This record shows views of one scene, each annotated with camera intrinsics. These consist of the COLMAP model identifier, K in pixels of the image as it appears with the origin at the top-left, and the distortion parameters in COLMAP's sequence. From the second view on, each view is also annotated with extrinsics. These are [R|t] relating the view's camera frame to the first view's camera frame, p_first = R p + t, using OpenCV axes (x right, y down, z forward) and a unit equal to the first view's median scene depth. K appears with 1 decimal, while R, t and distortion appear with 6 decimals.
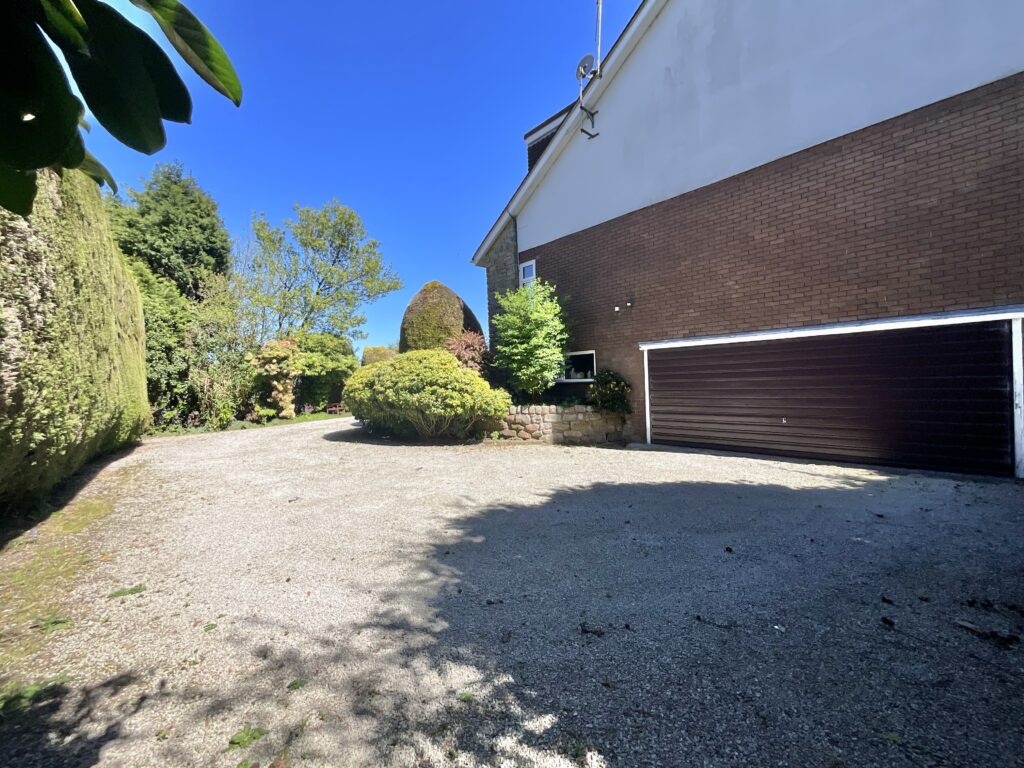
lens RADIAL K [[410.8, 0, 512.8], [0, 410.8, 385.2], [0, 0, 1]] dist [0.001465, 0.000286]
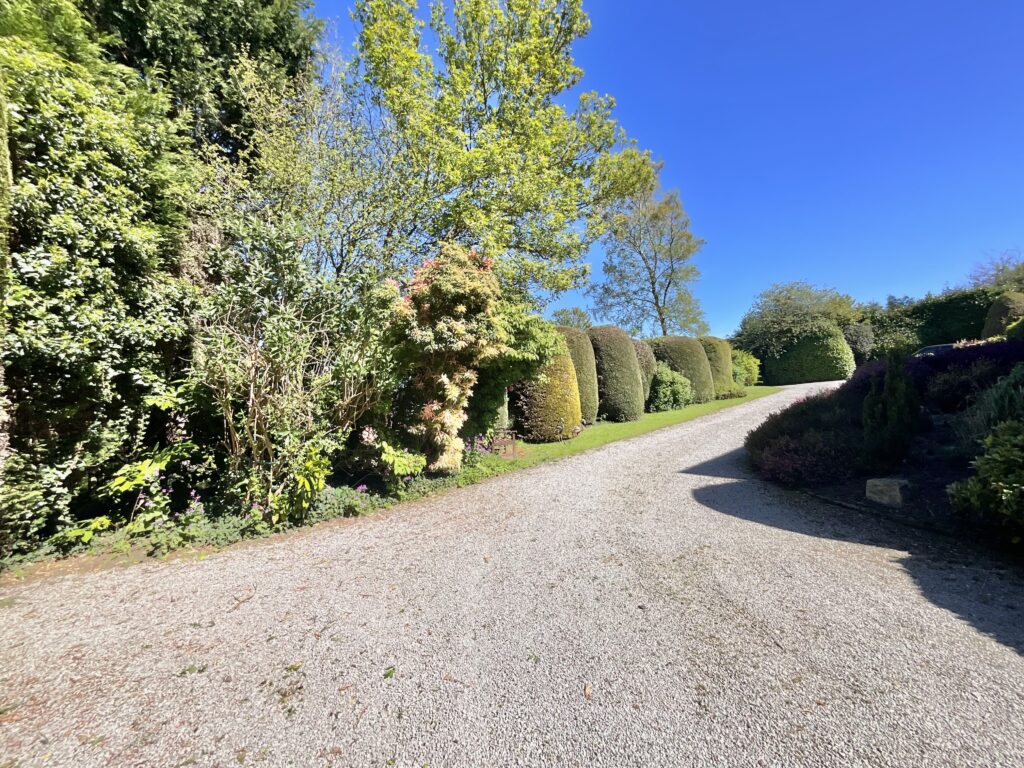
lens RADIAL K [[410.8, 0, 511.1], [0, 410.8, 381.7], [0, 0, 1]] dist [0.001465, 0.000286]
pose [[0.999793, -0.004847, 0.019748, -0.547928], [0.005787, 0.998840, -0.047811, 0.014037], [-0.019494, 0.047916, 0.998661, 0.678702]]
